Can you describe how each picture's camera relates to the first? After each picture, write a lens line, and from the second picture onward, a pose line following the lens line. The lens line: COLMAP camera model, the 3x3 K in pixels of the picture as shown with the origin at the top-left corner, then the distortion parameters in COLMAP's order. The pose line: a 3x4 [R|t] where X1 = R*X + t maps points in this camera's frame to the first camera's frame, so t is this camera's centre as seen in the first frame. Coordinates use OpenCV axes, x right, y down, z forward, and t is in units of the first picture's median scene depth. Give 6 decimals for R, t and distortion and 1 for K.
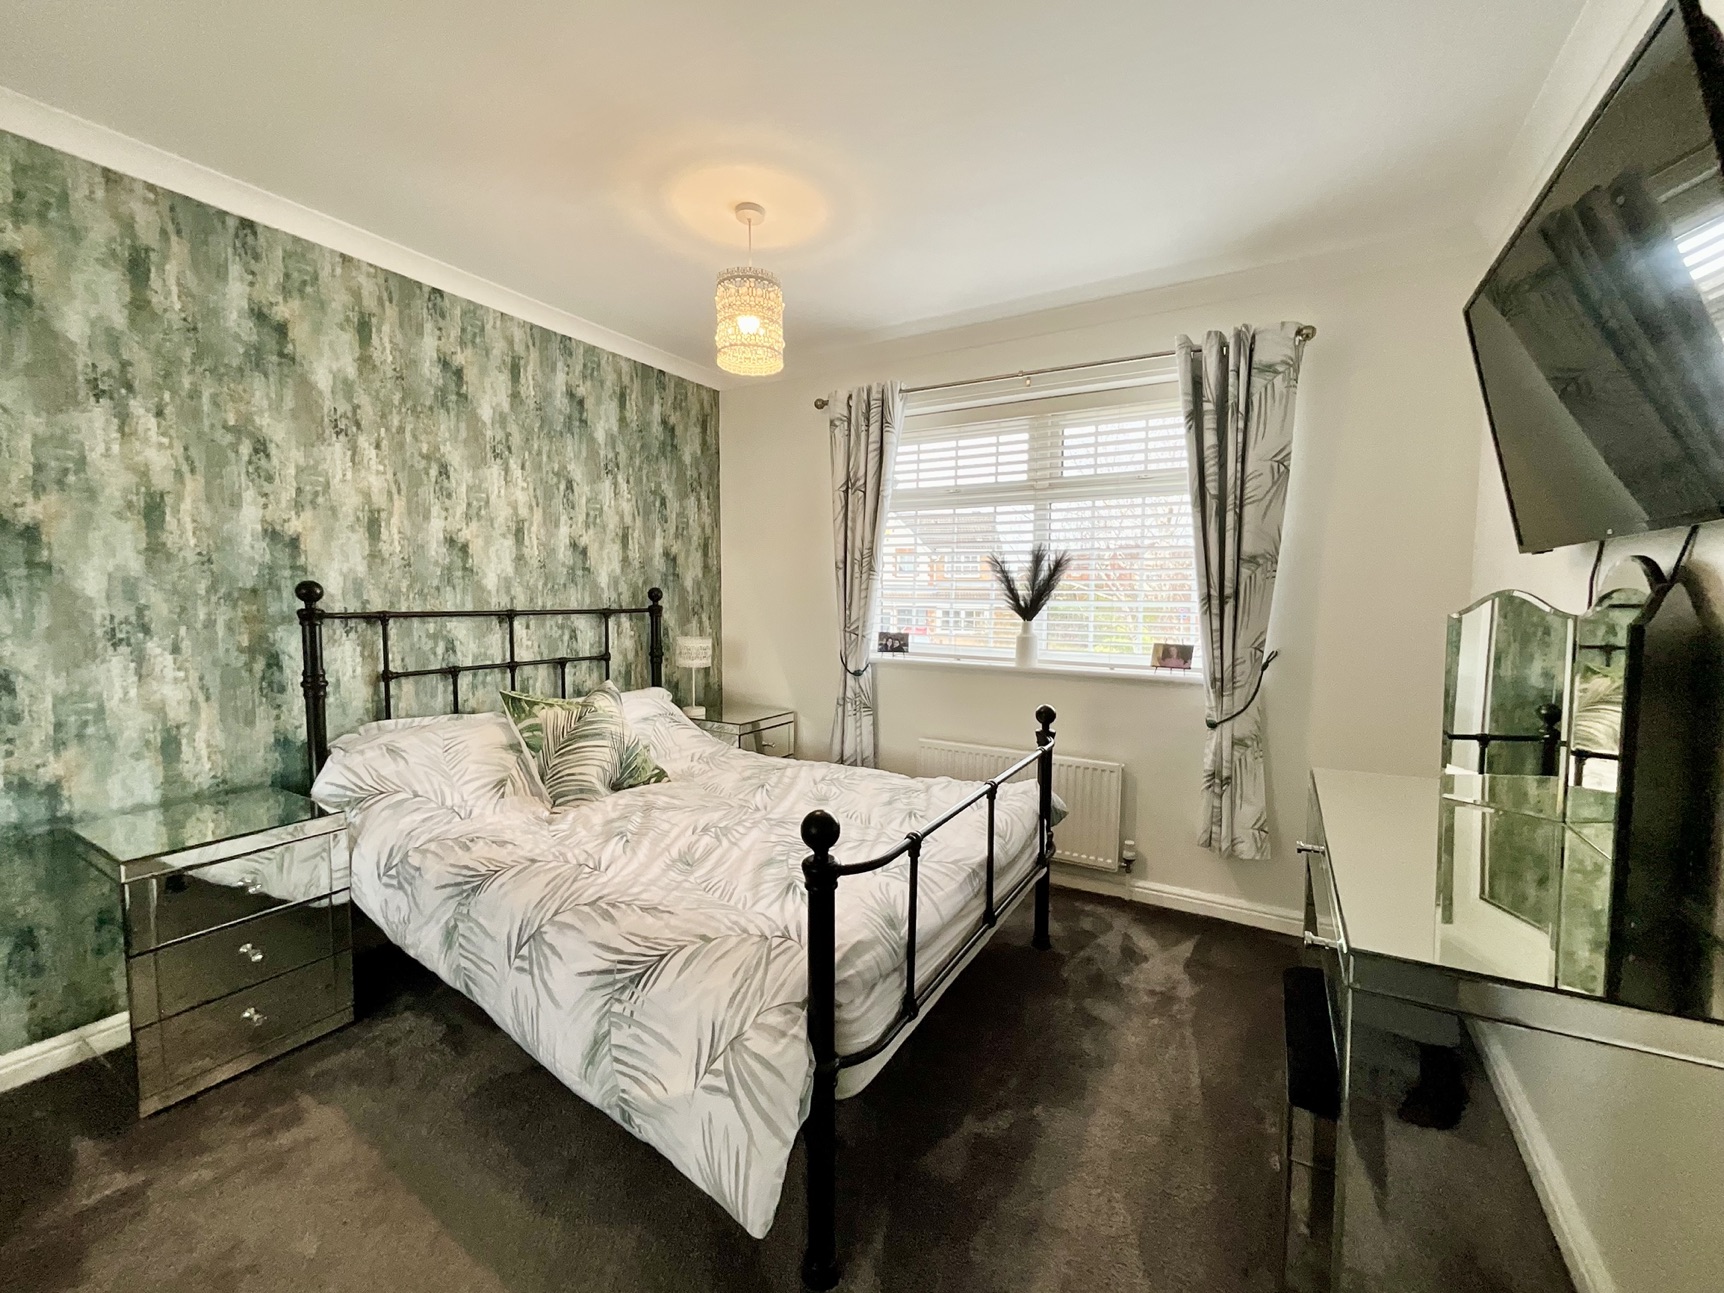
lens RADIAL K [[699.6, 0, 857.8], [0, 699.6, 638.9], [0, 0, 1]] dist [0.002419, 0.001229]
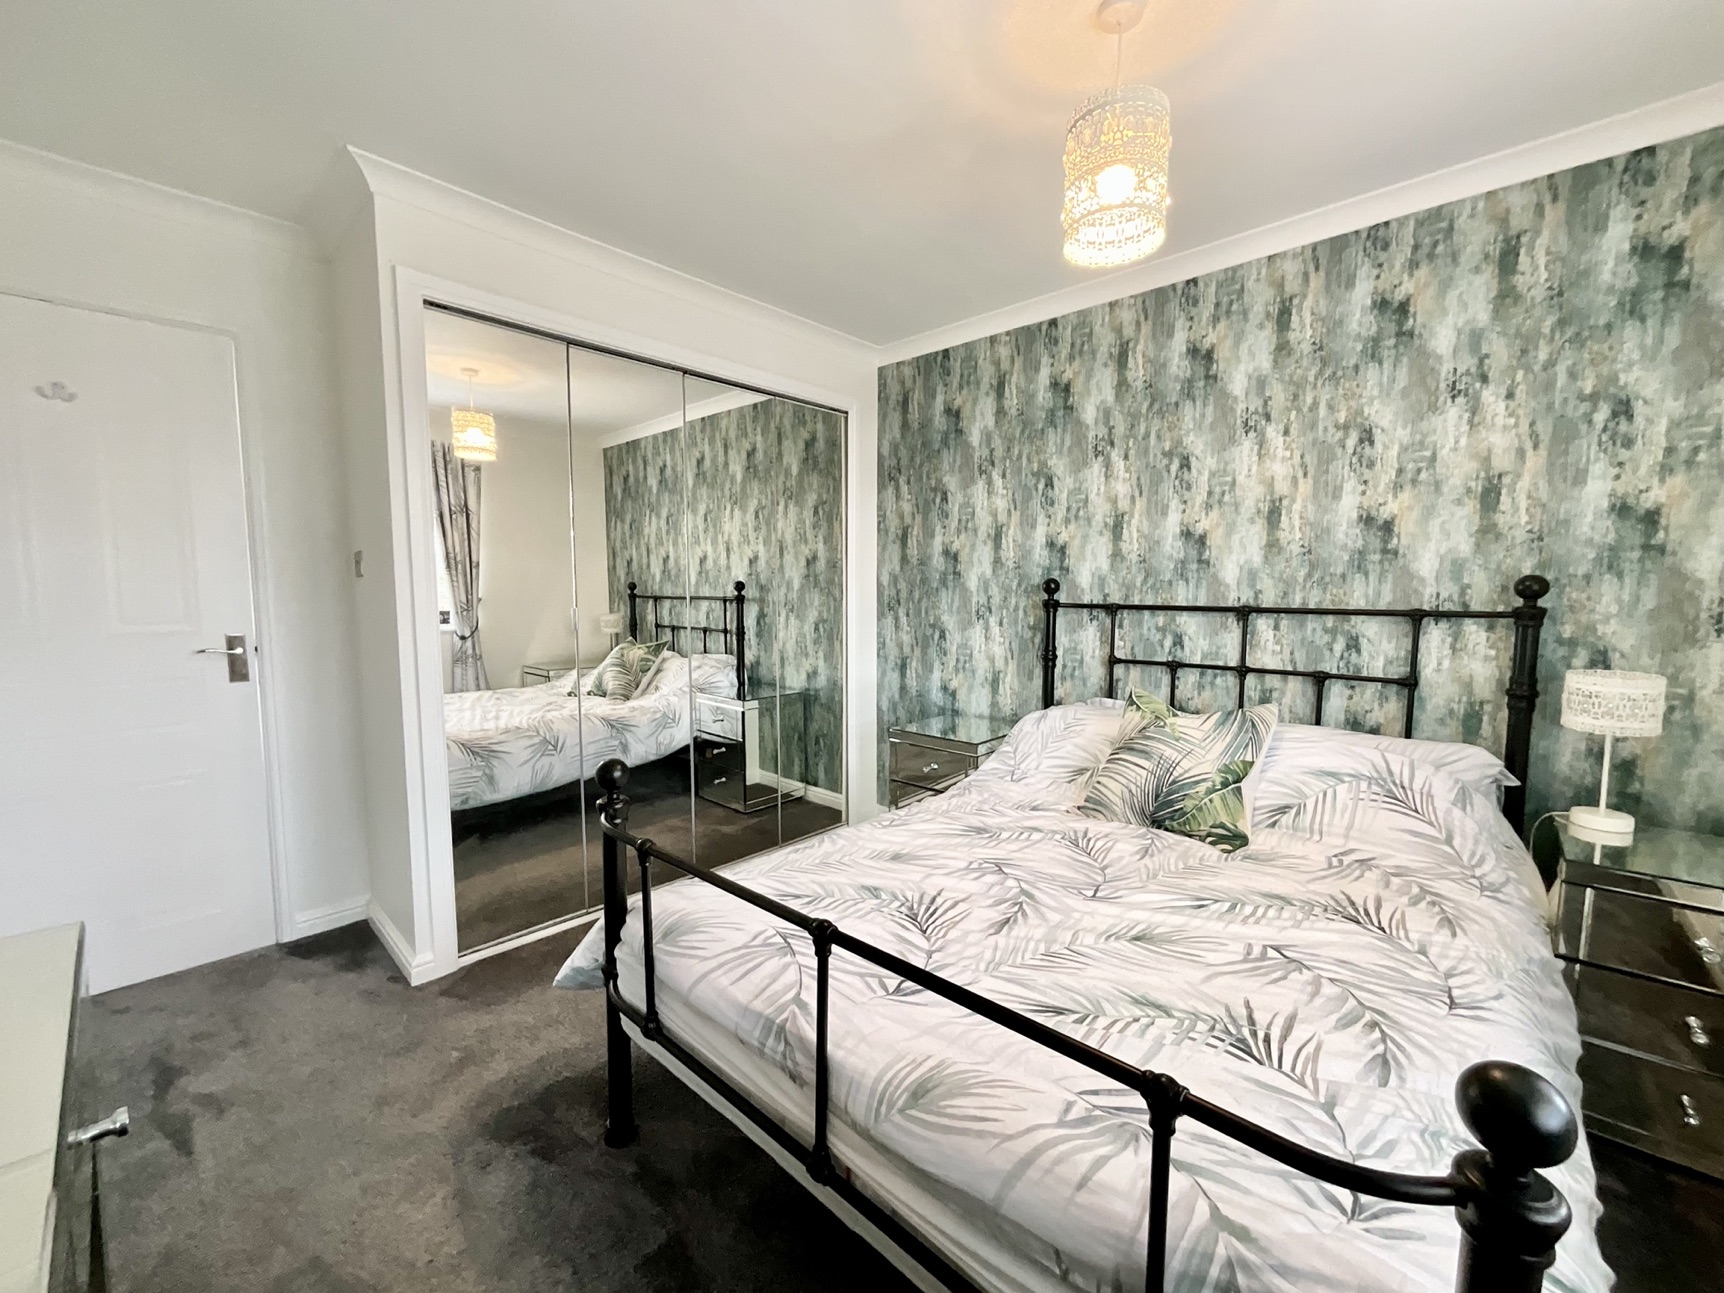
lens RADIAL K [[699.6, 0, 818.9], [0, 699.6, 633.5], [0, 0, 1]] dist [0.002419, 0.001229]
pose [[-0.235010, 0.076903, -0.968946, 0.502422], [-0.046462, 0.994837, 0.090227, -0.065592], [0.970882, 0.066224, -0.230224, 0.733210]]
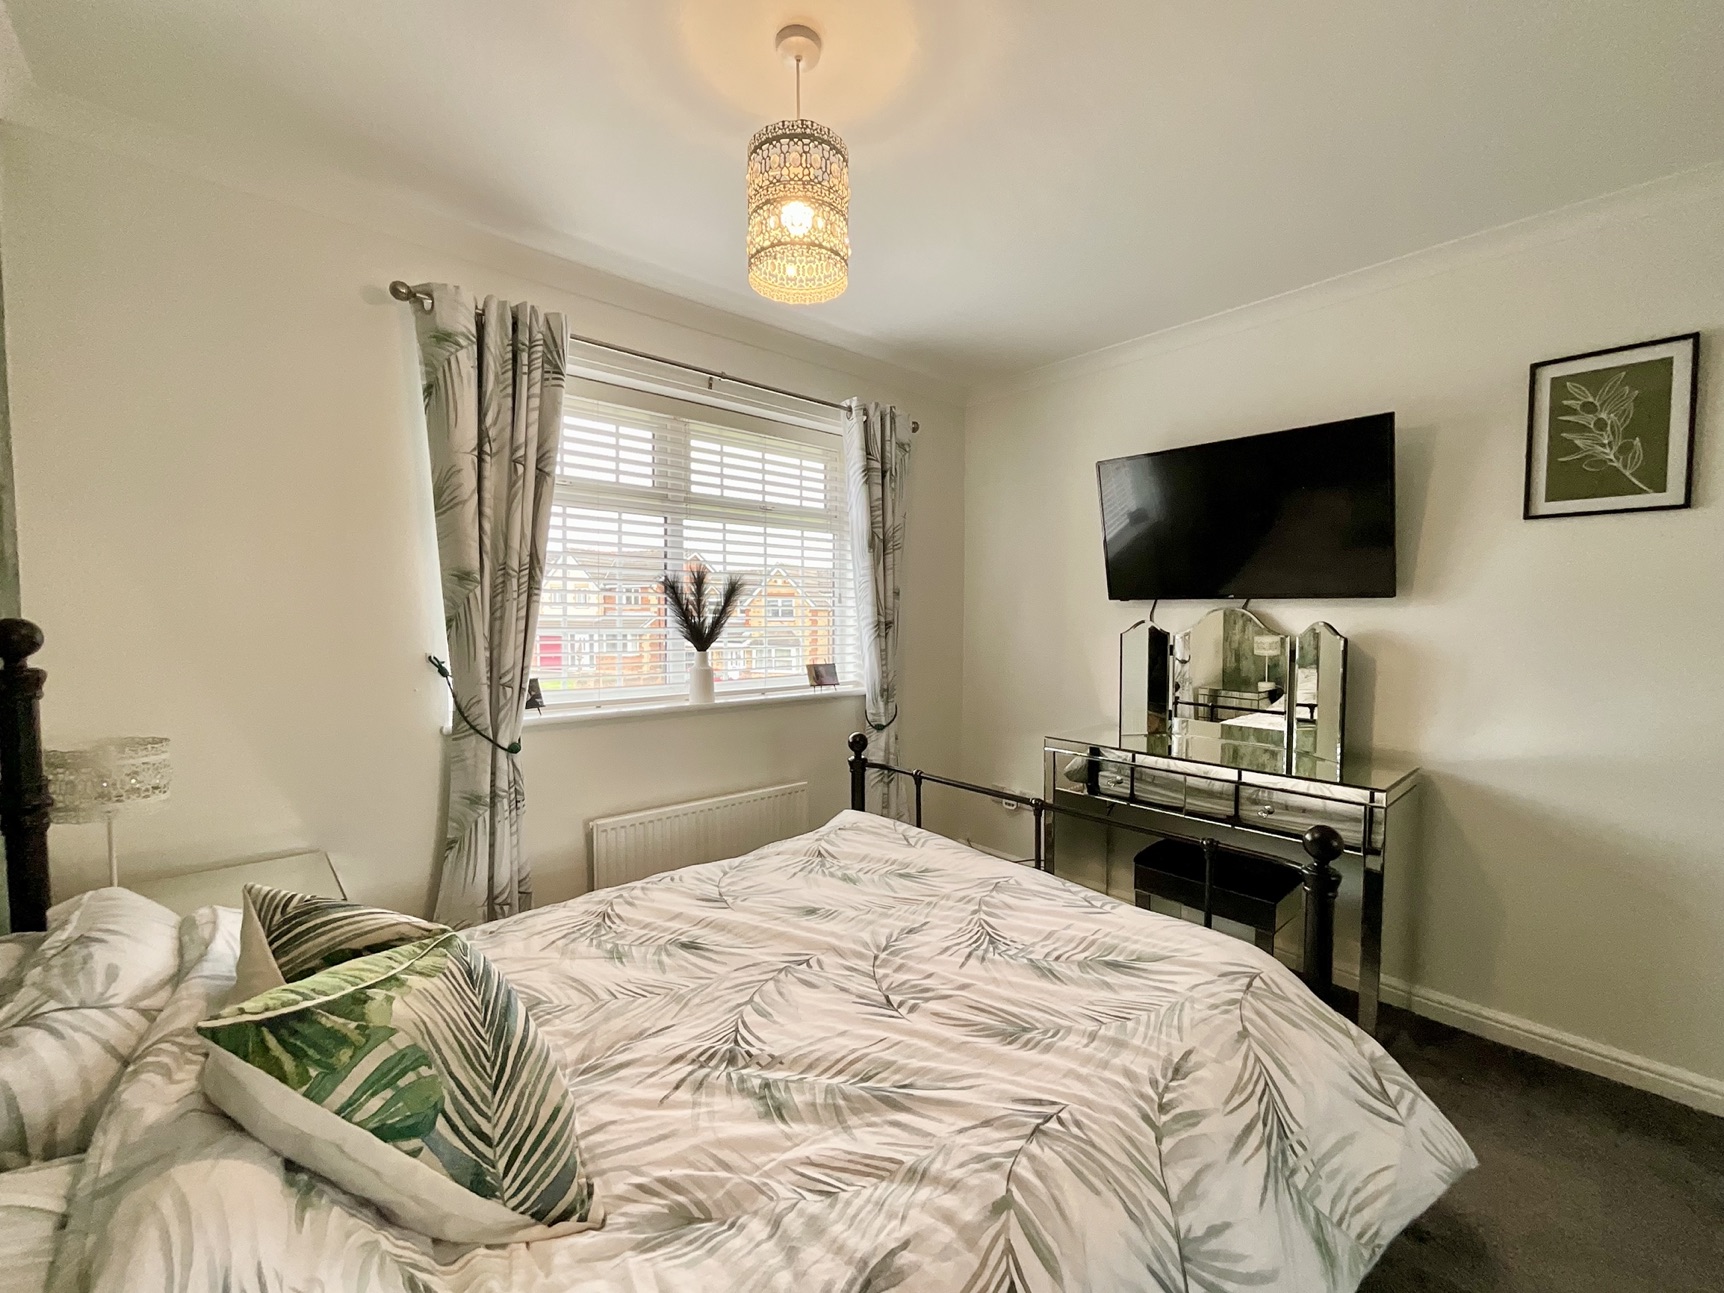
lens RADIAL K [[699.6, 0, 865.7], [0, 699.6, 644.0], [0, 0, 1]] dist [0.002419, 0.001229]
pose [[0.312822, -0.048426, 0.948577, -0.614477], [0.058574, 0.997782, 0.031621, -0.058726], [-0.948004, 0.045670, 0.314965, 0.606312]]
